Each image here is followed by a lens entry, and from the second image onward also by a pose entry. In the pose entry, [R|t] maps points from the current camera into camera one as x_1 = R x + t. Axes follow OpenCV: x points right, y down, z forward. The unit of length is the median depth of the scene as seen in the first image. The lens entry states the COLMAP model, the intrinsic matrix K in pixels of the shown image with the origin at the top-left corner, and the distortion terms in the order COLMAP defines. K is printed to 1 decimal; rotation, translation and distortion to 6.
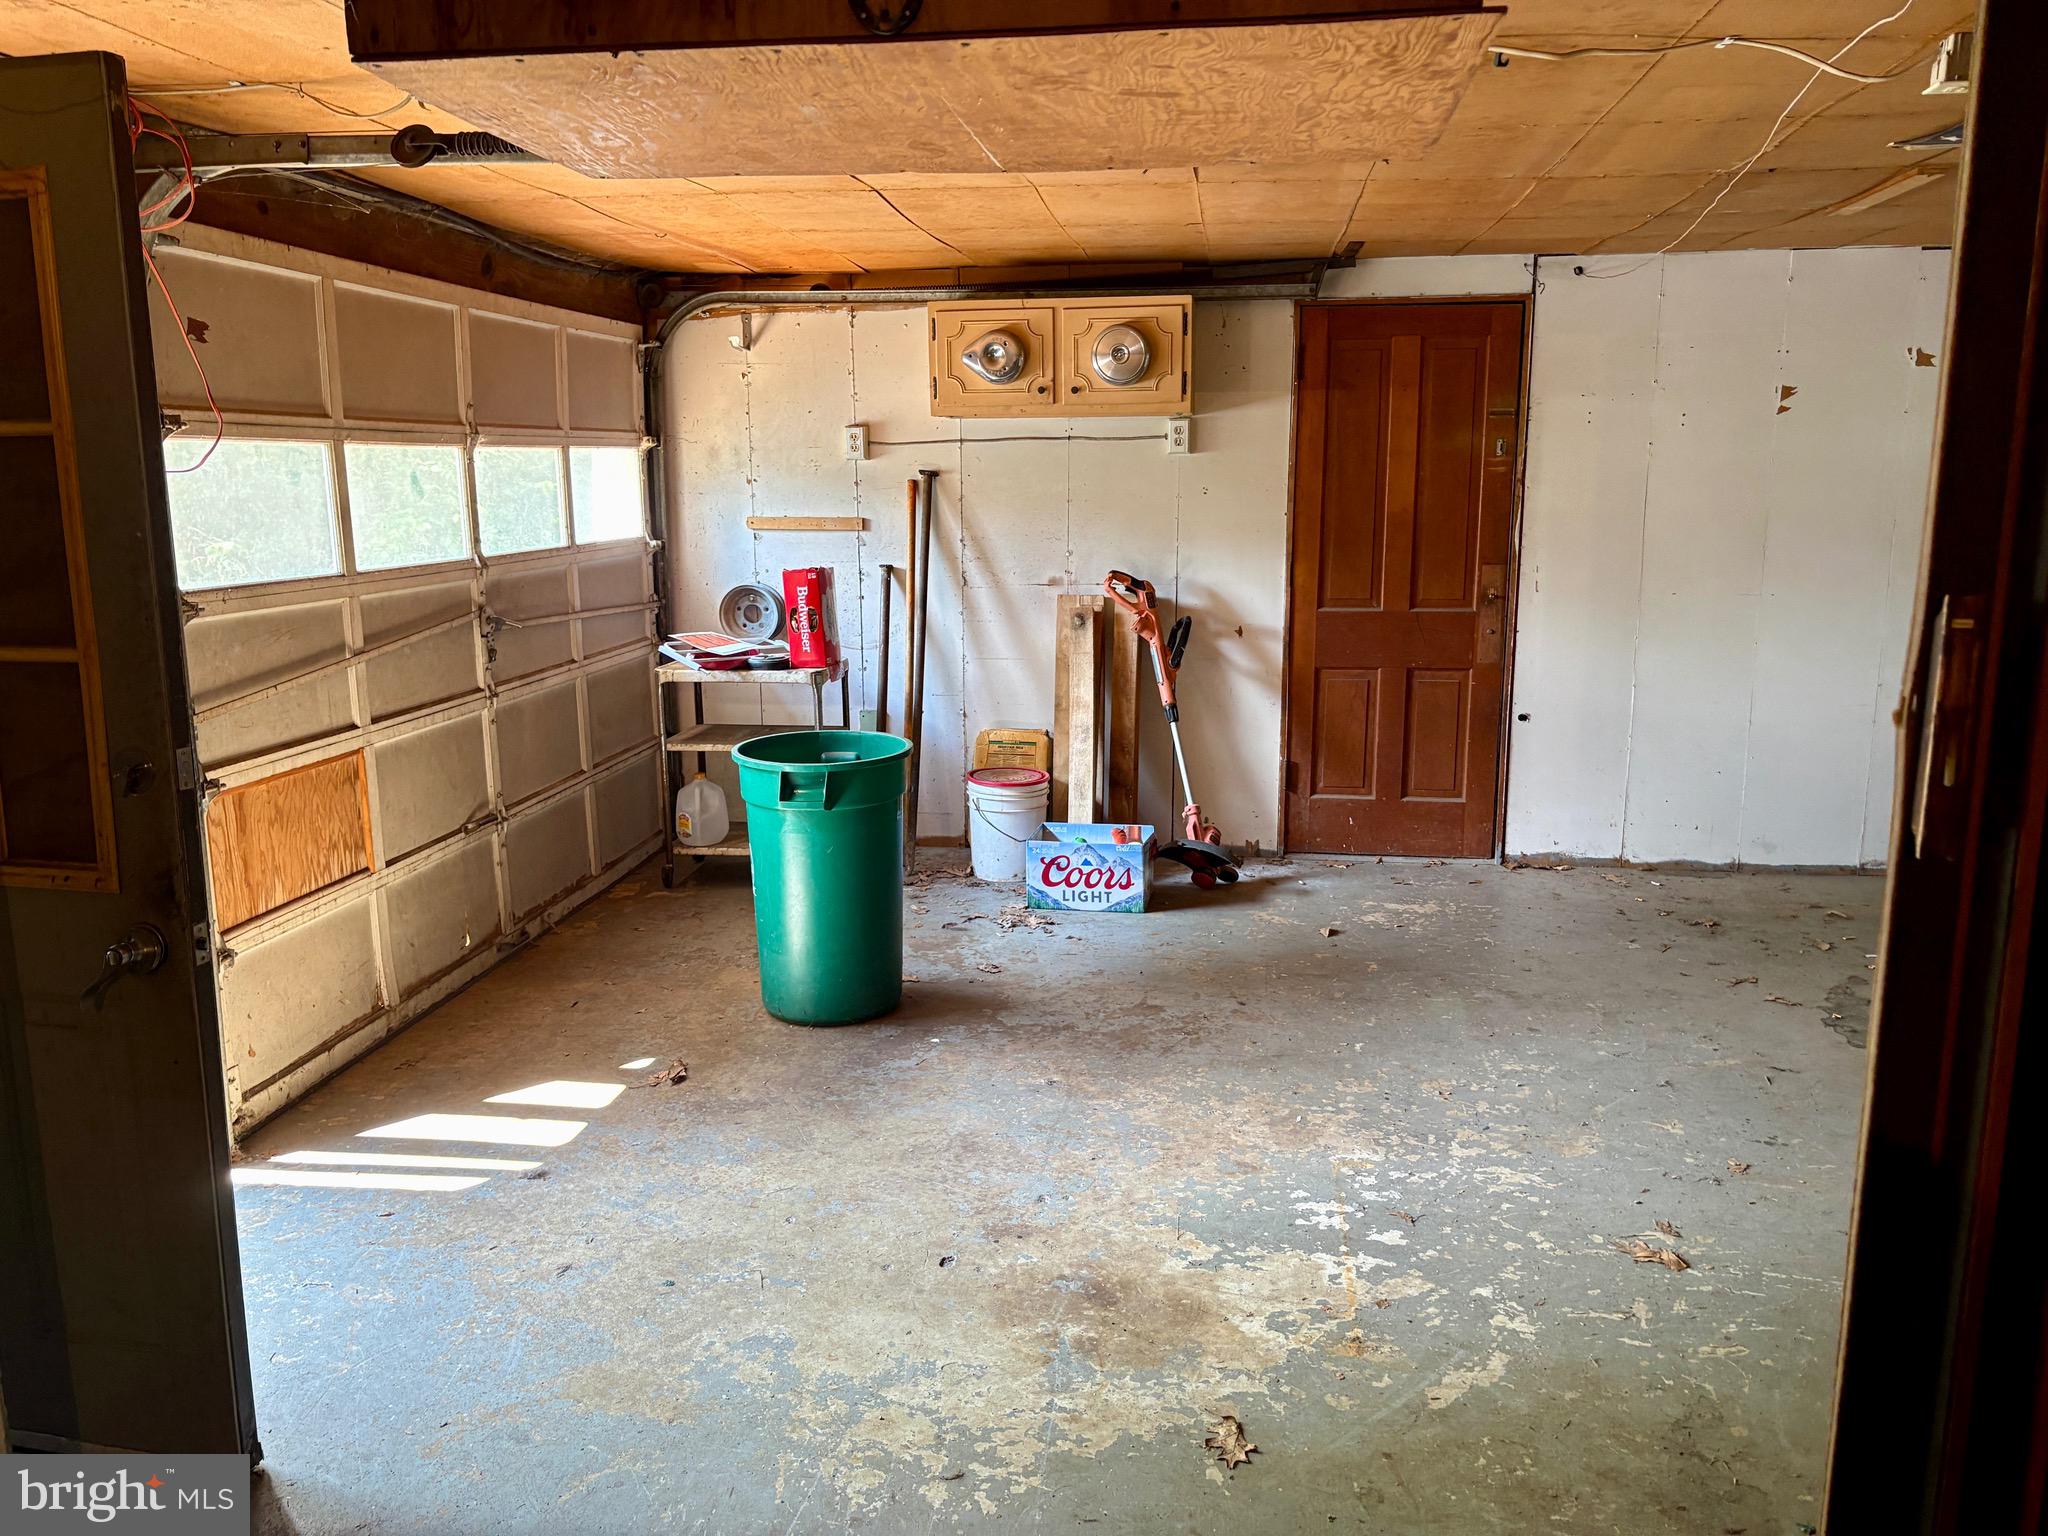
lens RADIAL K [[1542.9, 0, 1022.0], [0, 1542.9, 772.1], [0, 0, 1]] dist [0.010383, -0.004799]
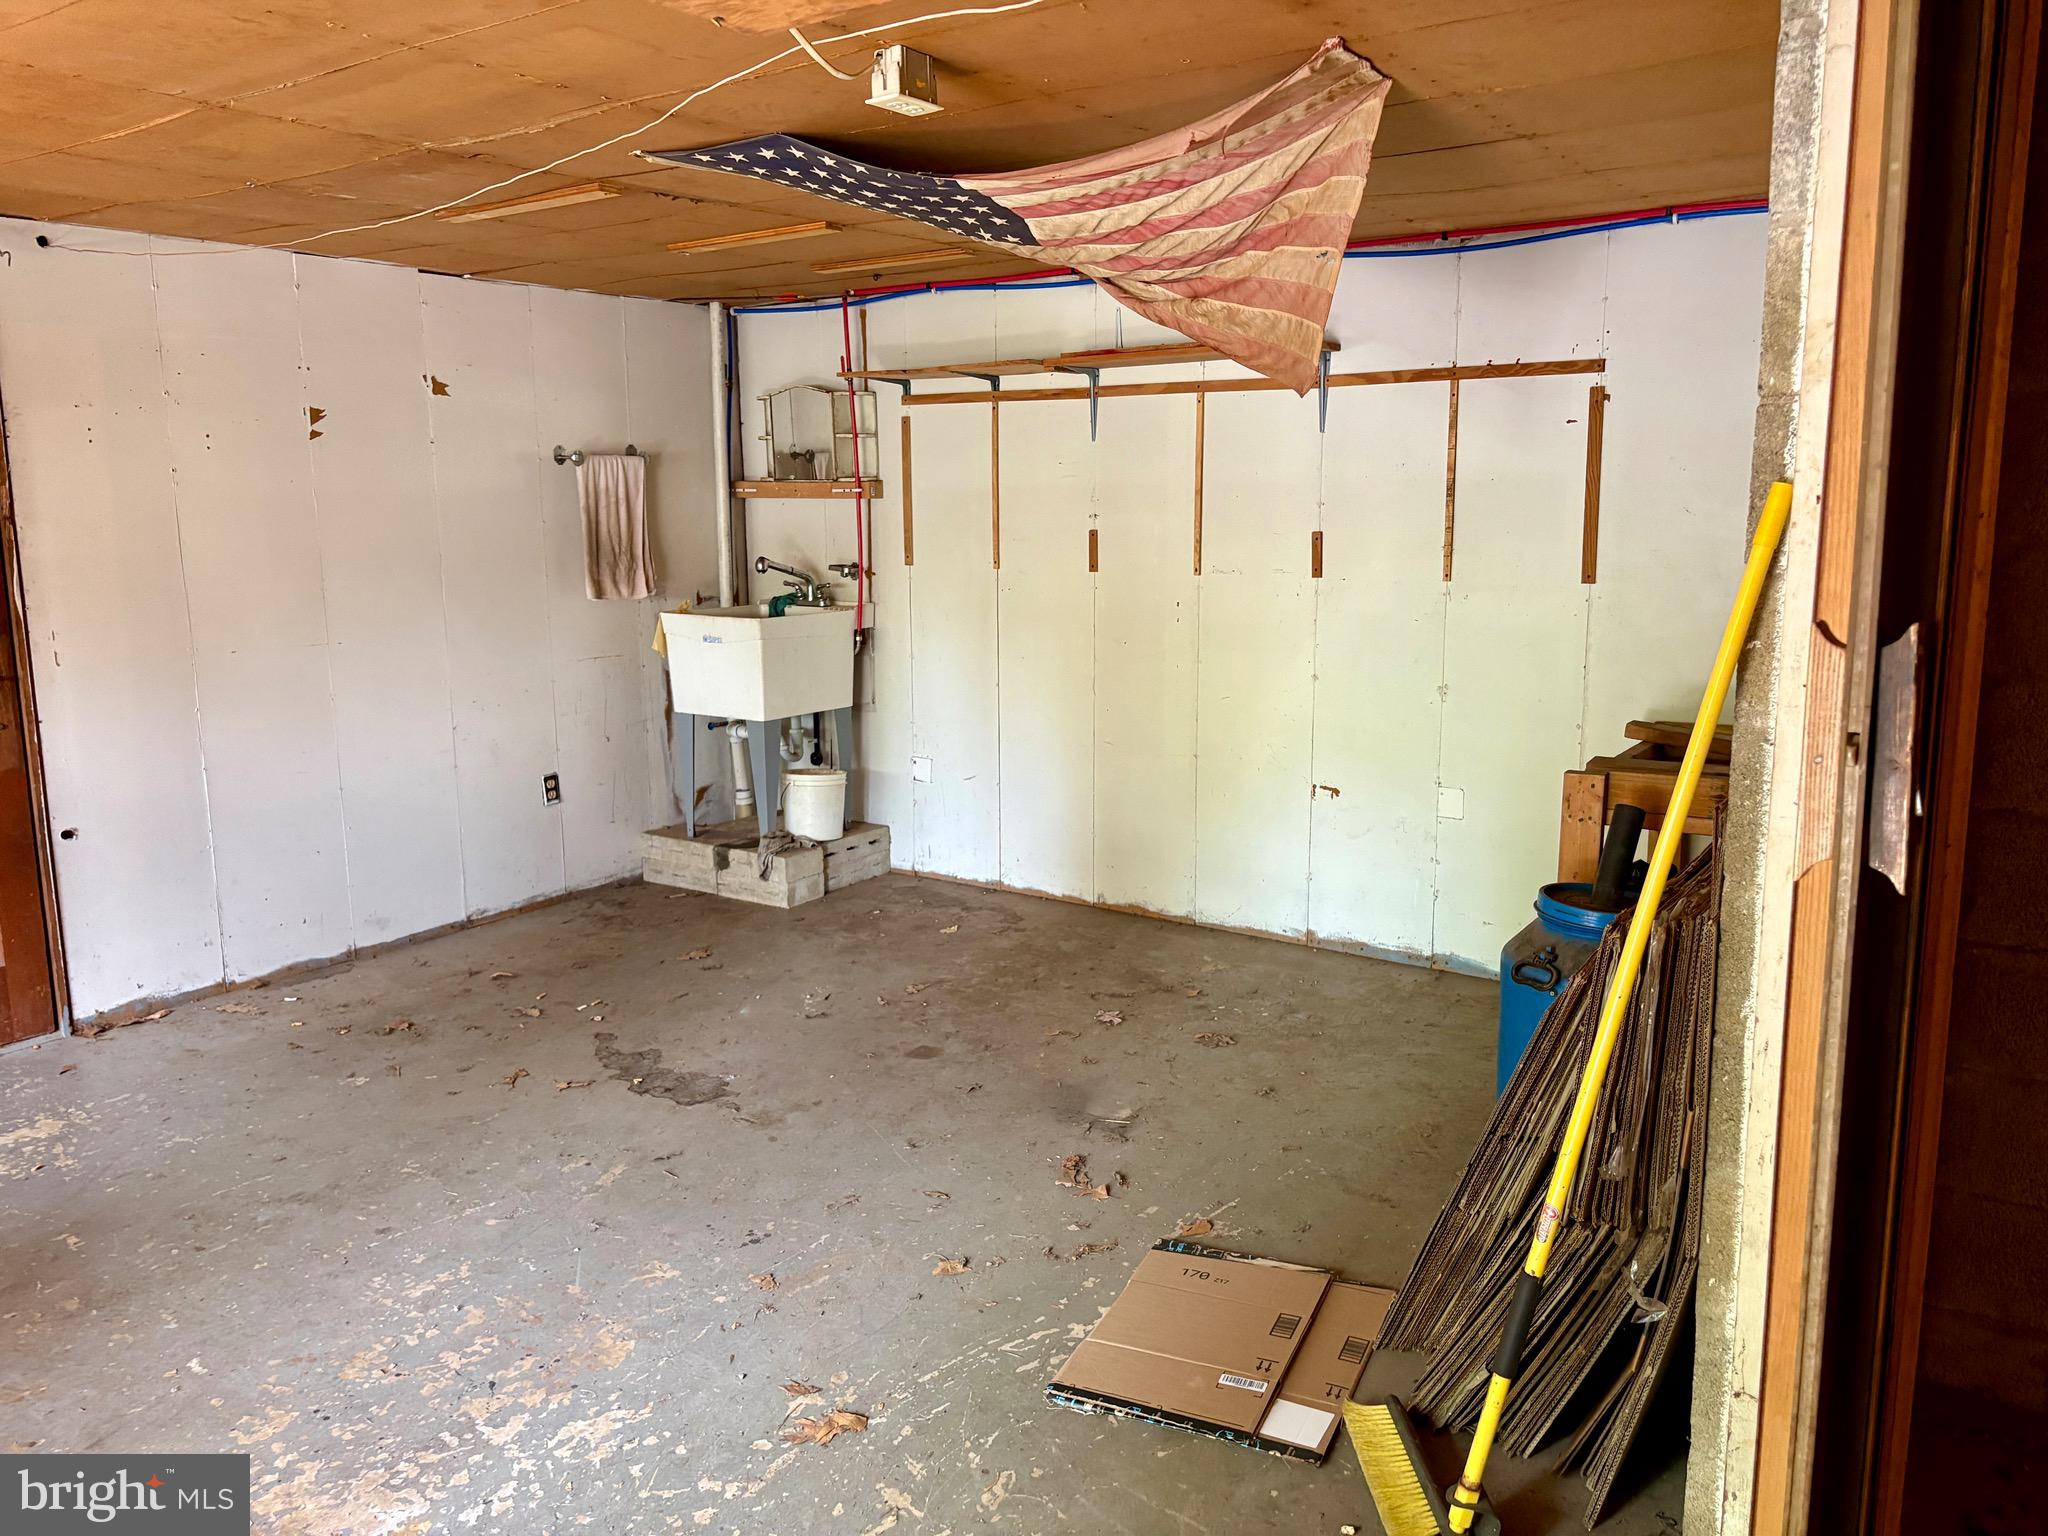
lens RADIAL K [[1542.9, 0, 1028.5], [0, 1542.9, 750.7], [0, 0, 1]] dist [0.010383, -0.004799]
pose [[0.448541, -0.146326, 0.881703, -0.138286], [0.177355, 0.981461, 0.072657, -0.054462], [-0.875988, 0.123785, 0.466178, 0.279745]]
